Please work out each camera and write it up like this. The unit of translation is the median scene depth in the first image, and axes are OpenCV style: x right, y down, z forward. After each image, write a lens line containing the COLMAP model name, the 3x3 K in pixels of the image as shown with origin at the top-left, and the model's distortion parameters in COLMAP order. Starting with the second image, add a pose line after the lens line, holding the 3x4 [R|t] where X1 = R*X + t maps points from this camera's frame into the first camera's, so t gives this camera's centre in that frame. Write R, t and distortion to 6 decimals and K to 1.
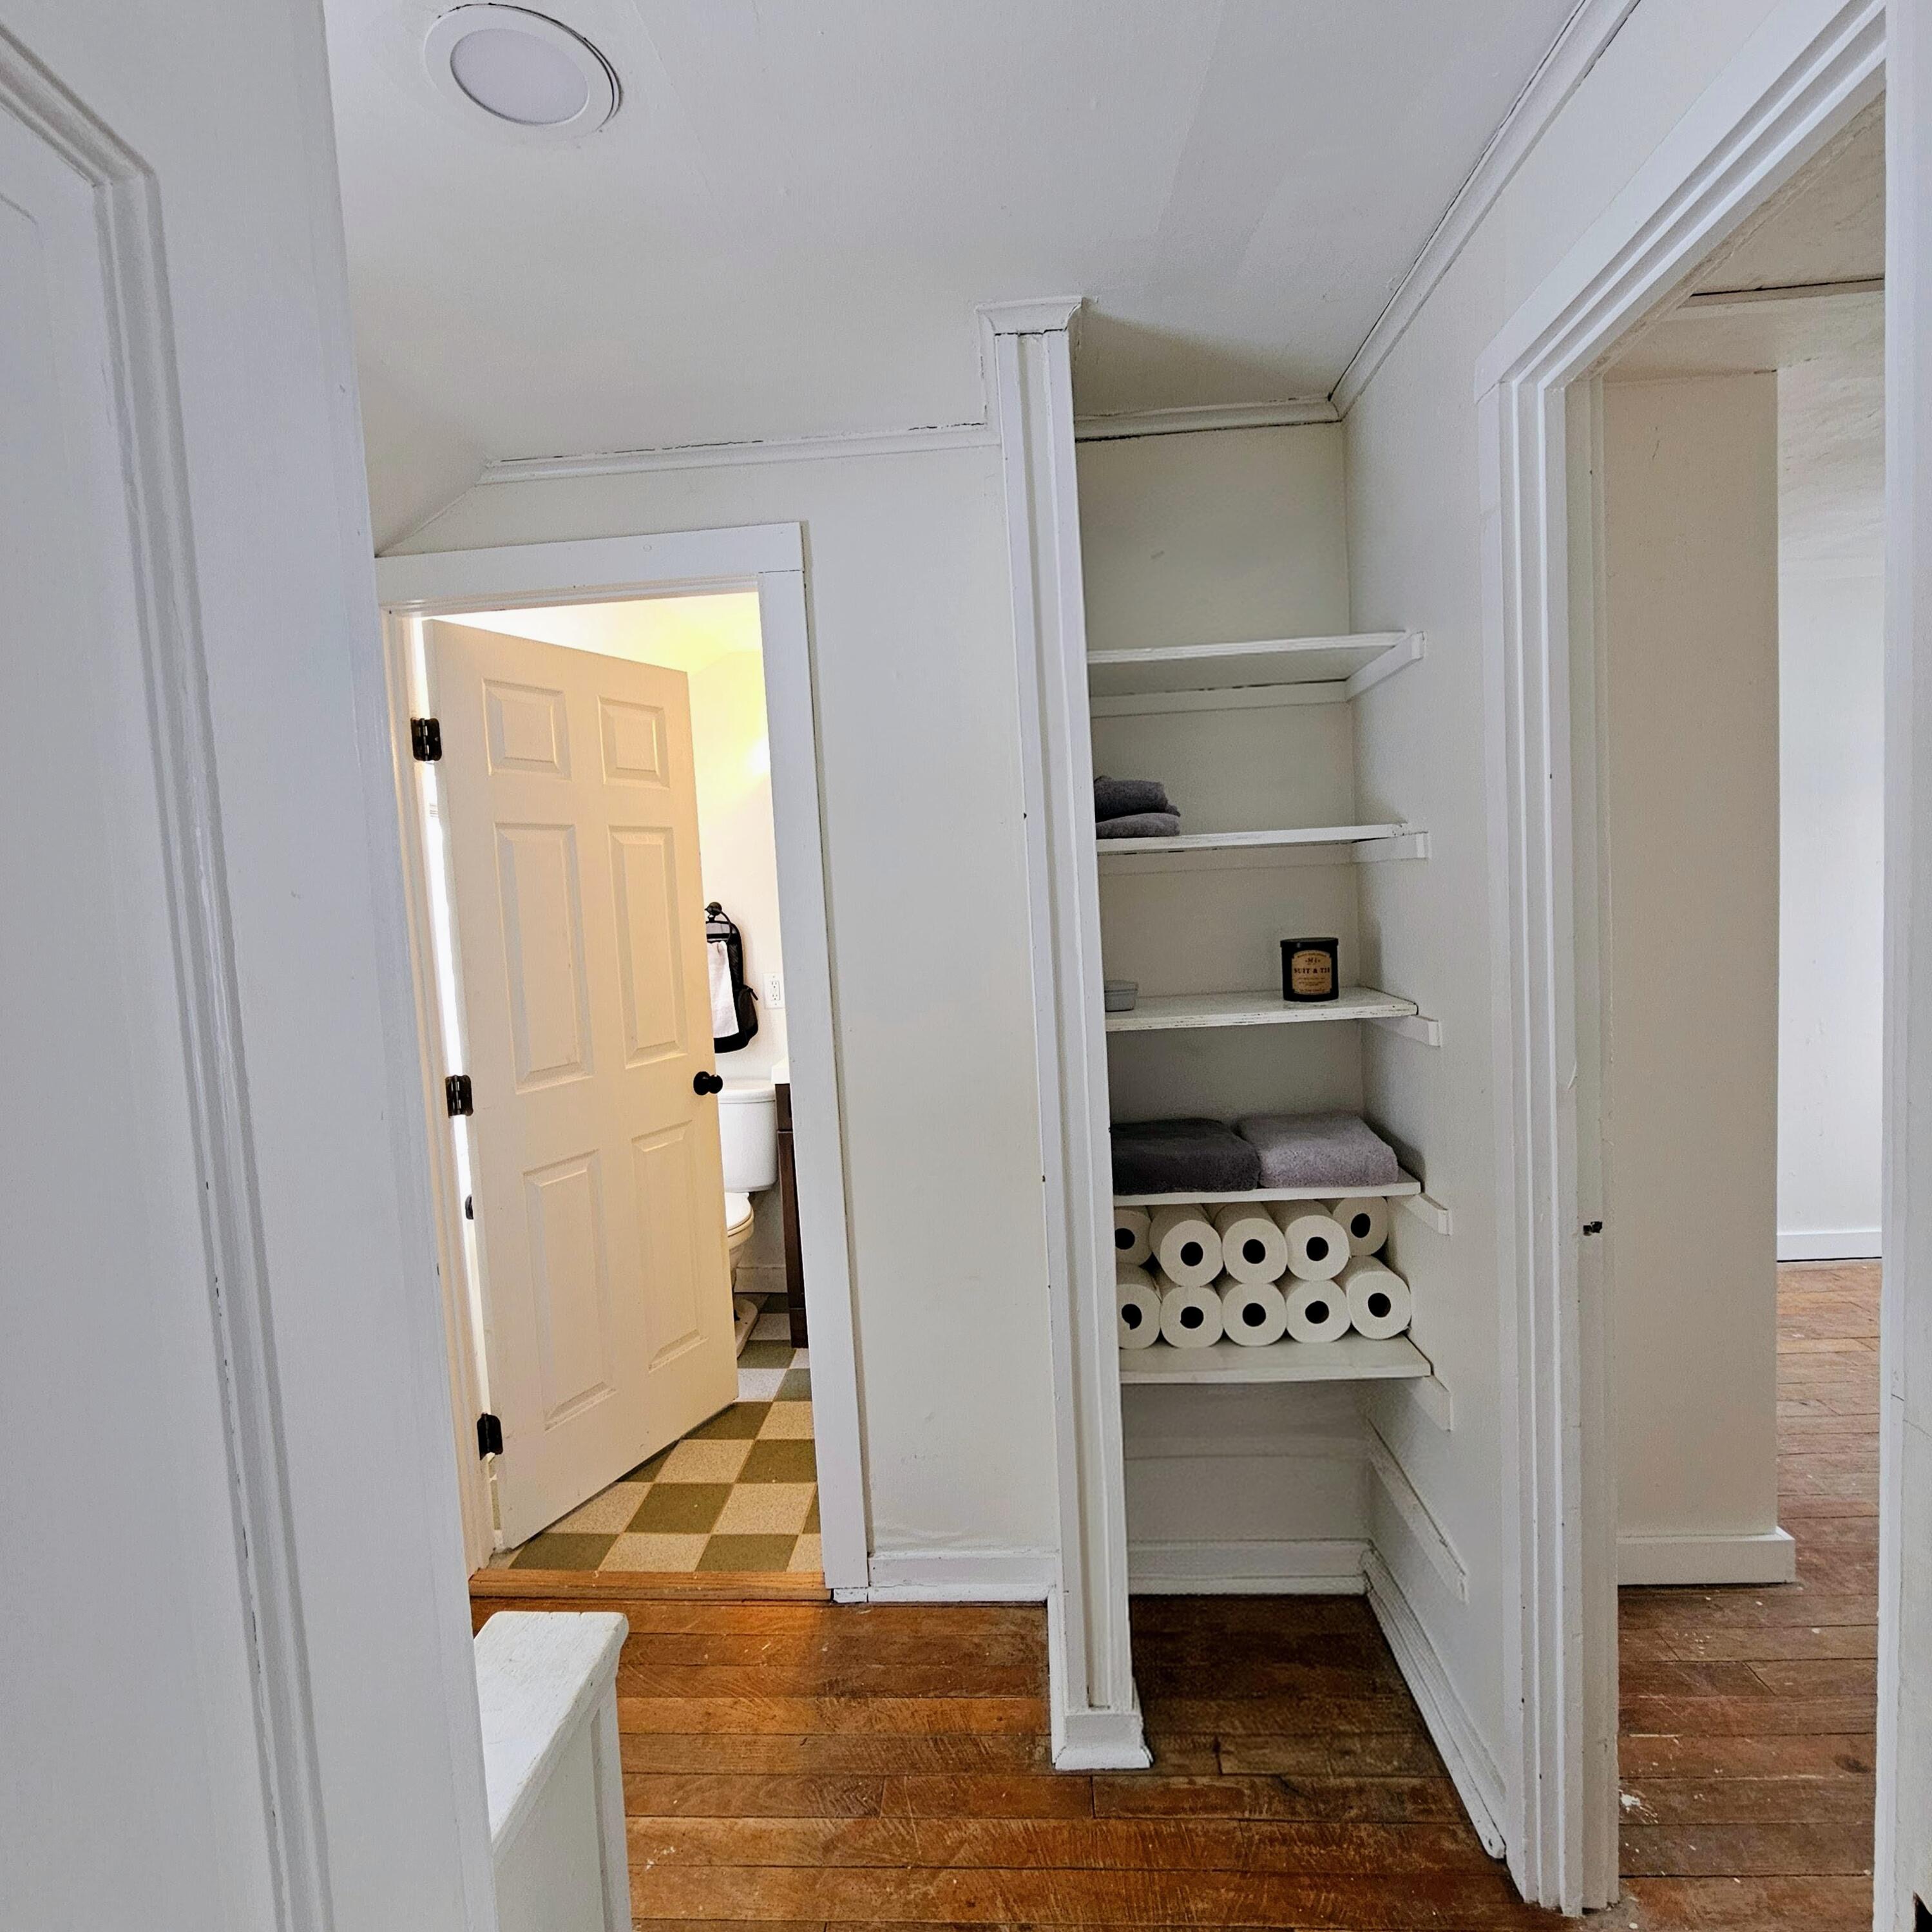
lens RADIAL K [[1059.0, 0, 963.9], [0, 1059.0, 969.9], [0, 0, 1]] dist [-0.003480, -0.000524]
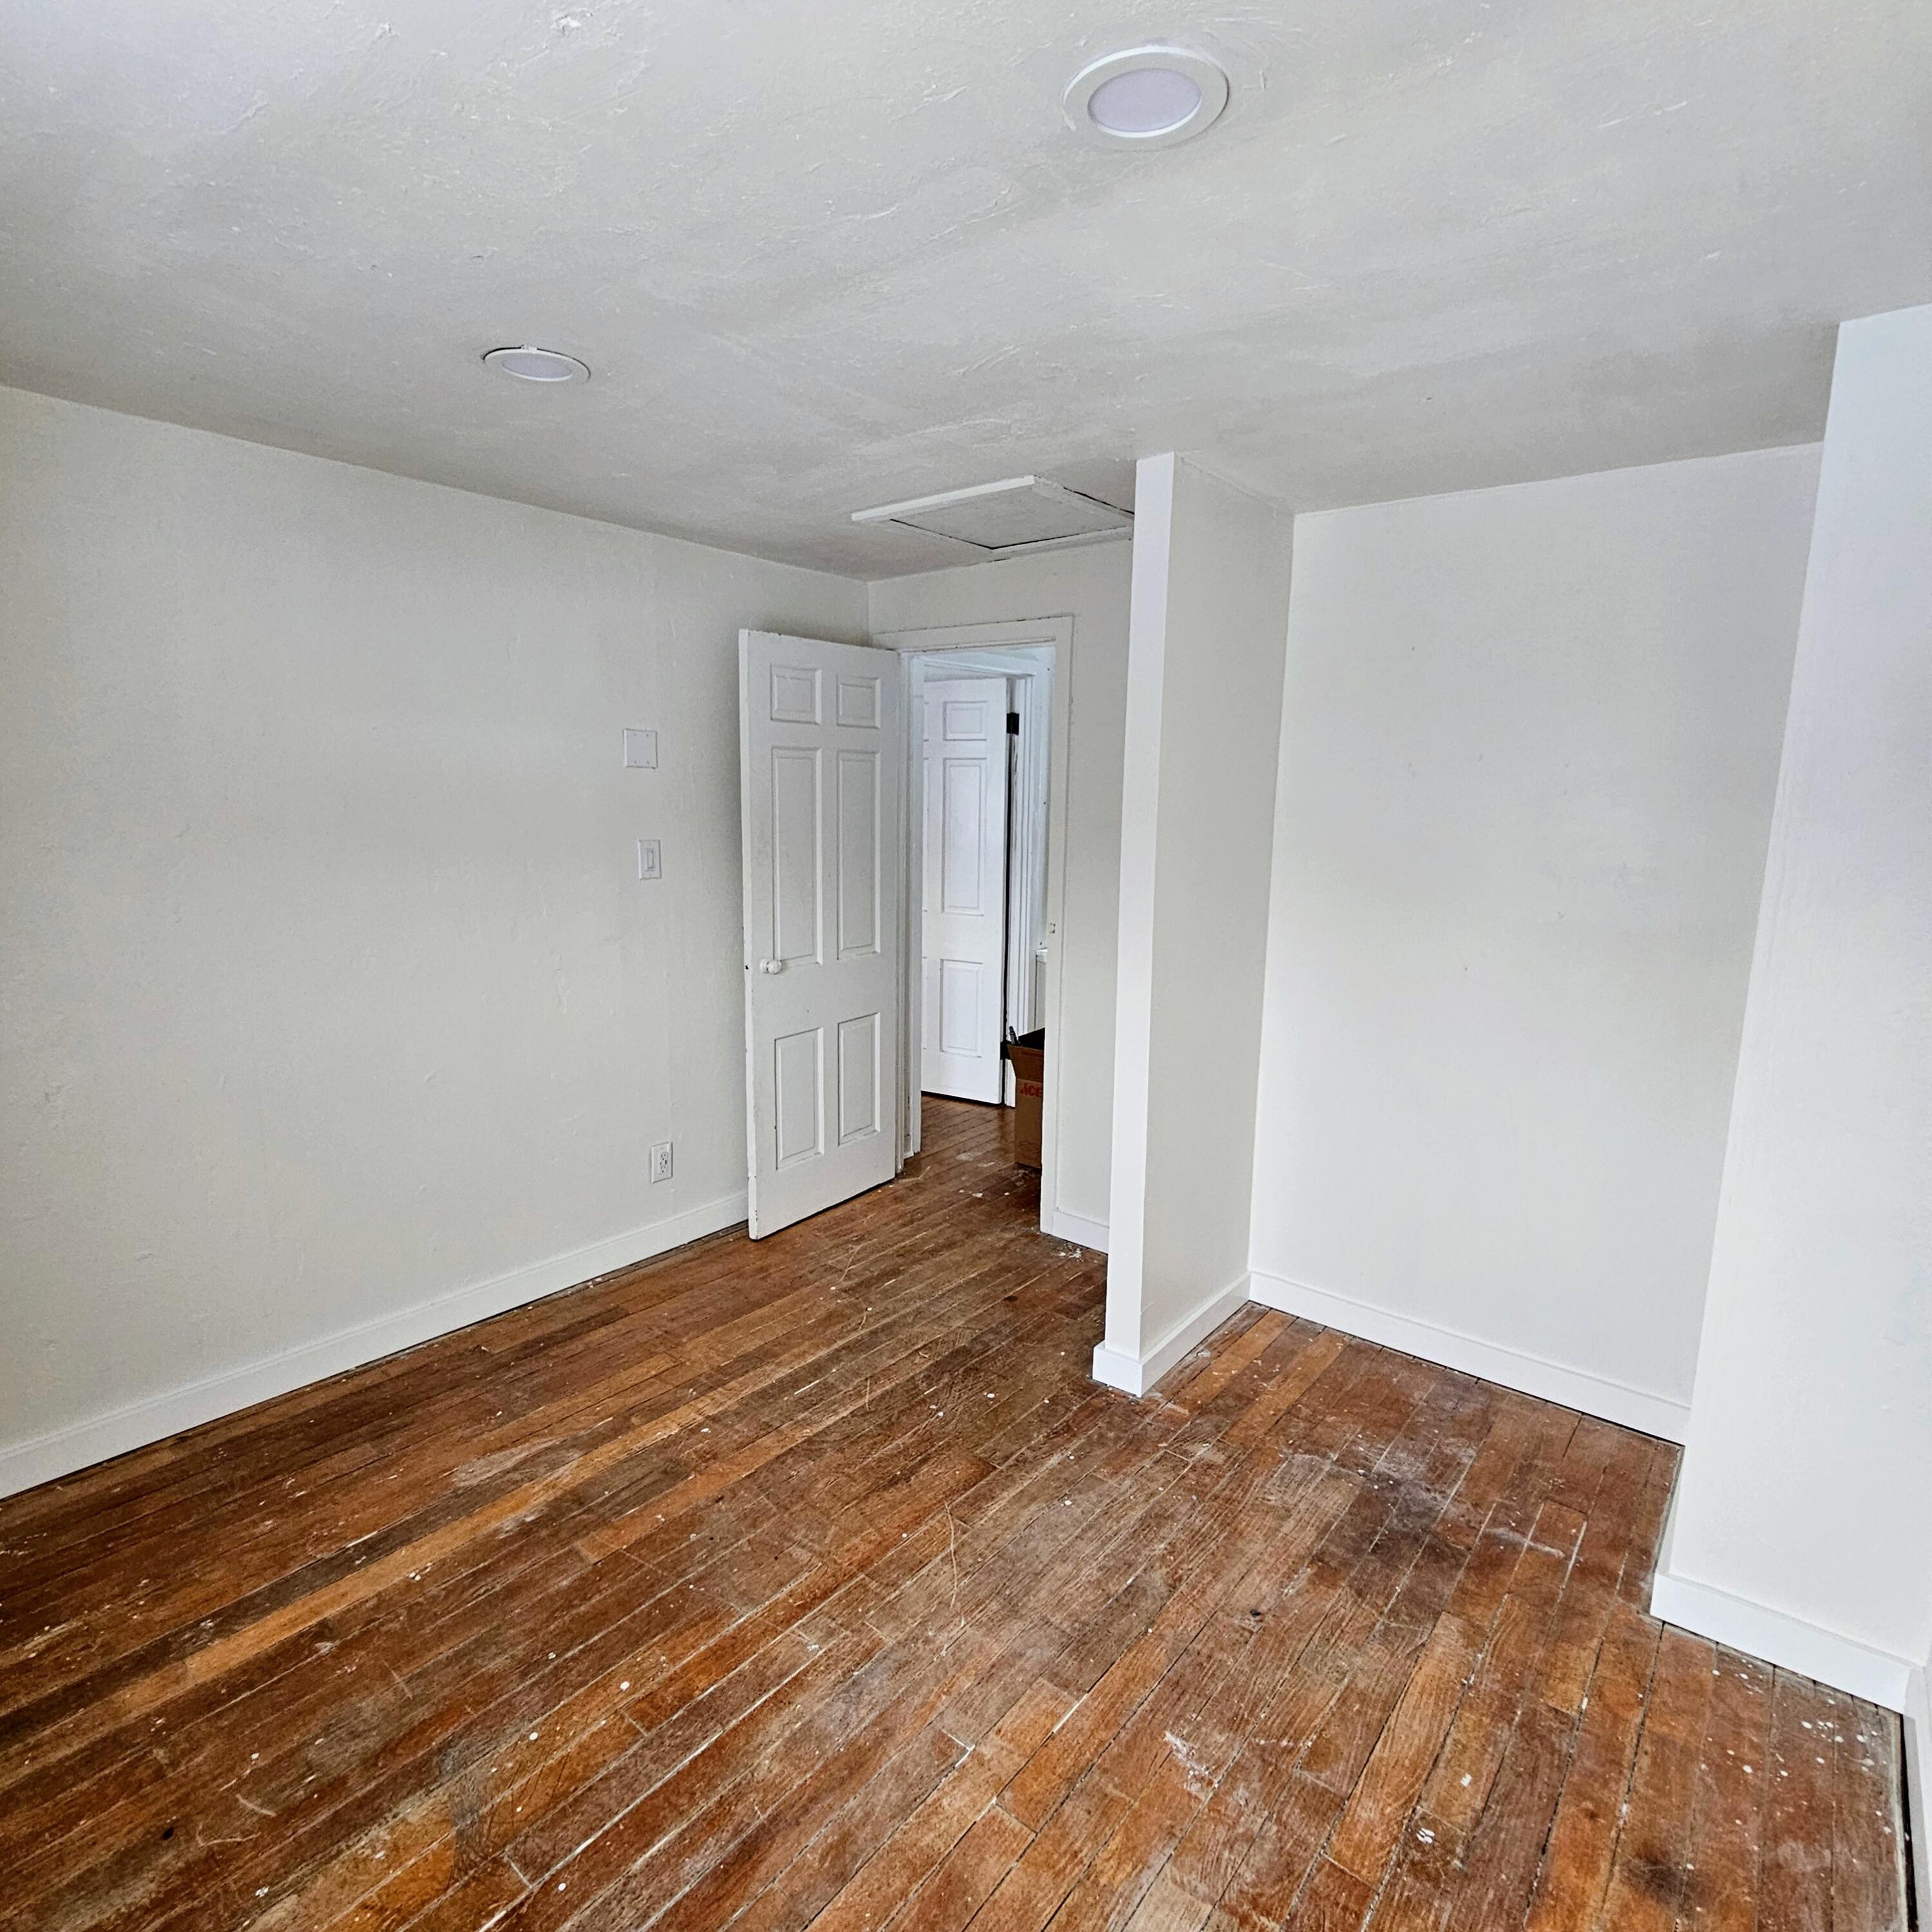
lens RADIAL K [[1059.0, 0, 964.5], [0, 1059.0, 966.2], [0, 0, 1]] dist [-0.003480, -0.000524]
pose [[-0.588207, 0.180883, -0.788222, 1.282390], [-0.035104, 0.968036, 0.248344, -0.186452], [0.807948, 0.173748, -0.563056, 1.060488]]
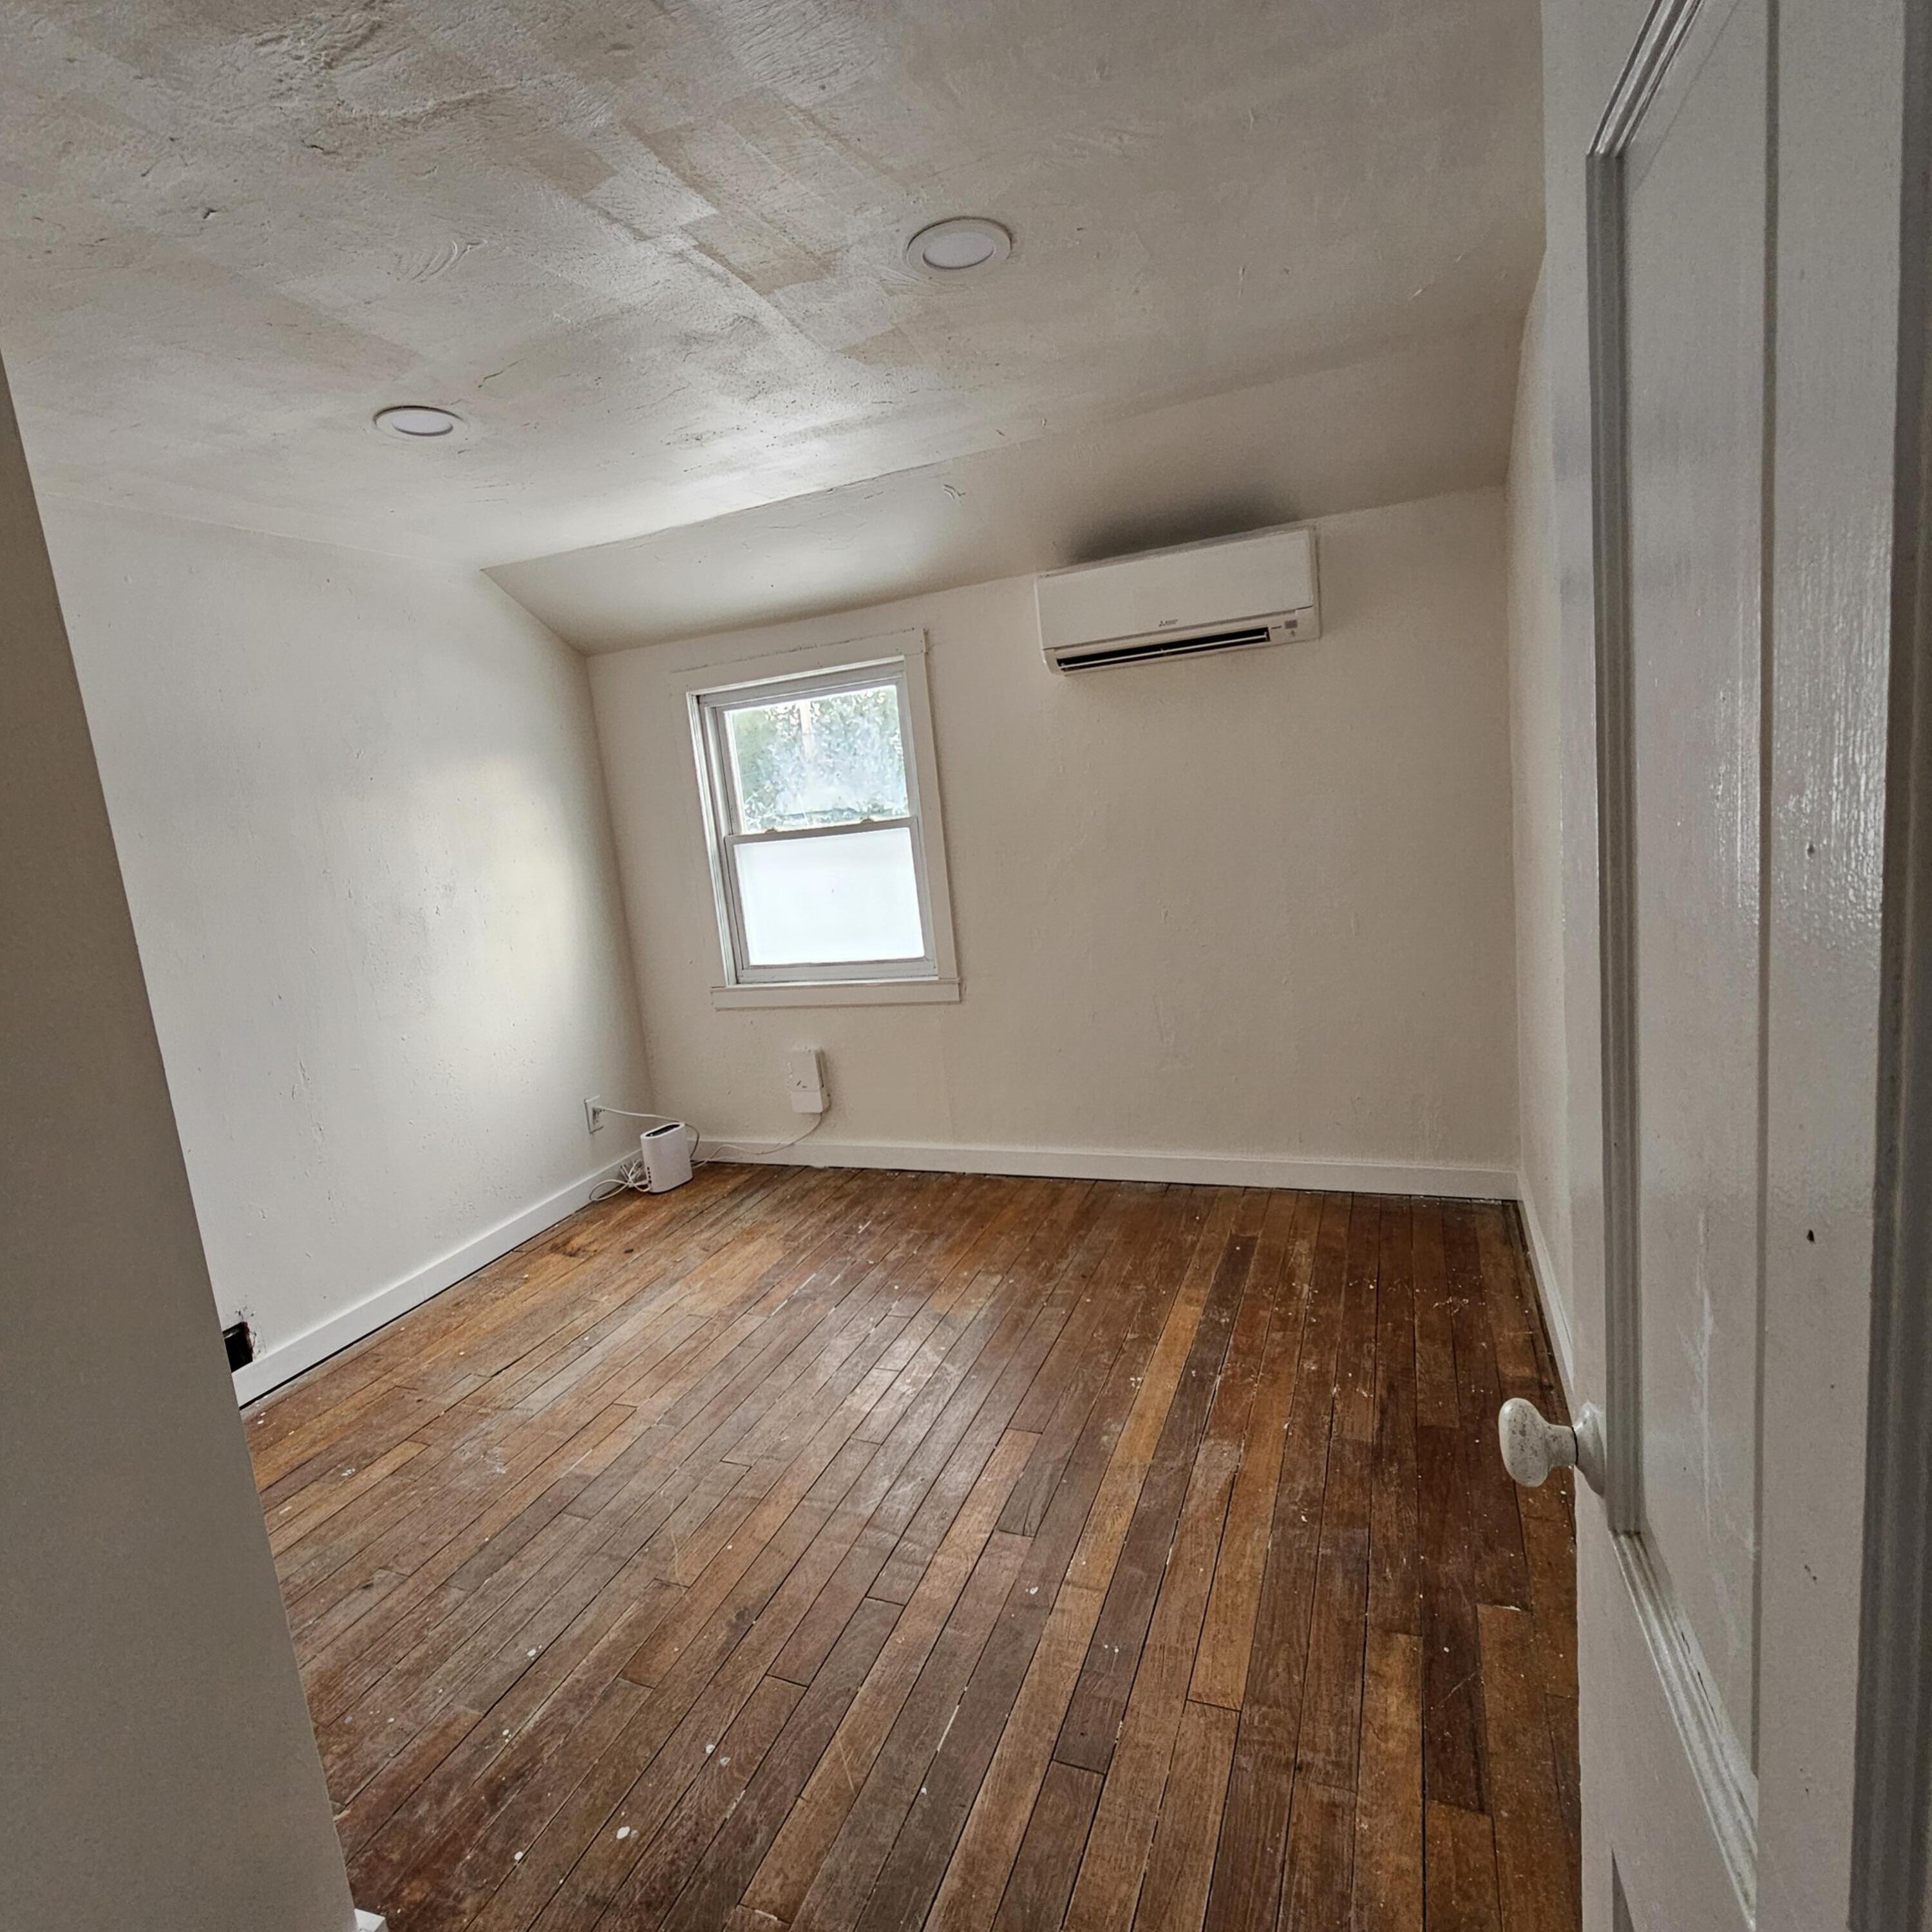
lens RADIAL K [[1059.0, 0, 967.2], [0, 1059.0, 960.8], [0, 0, 1]] dist [-0.003480, -0.000524]
pose [[0.329077, -0.129809, 0.935339, 0.259992], [0.148156, 0.985337, 0.084623, -0.028272], [-0.932608, 0.110729, 0.343483, 0.262509]]
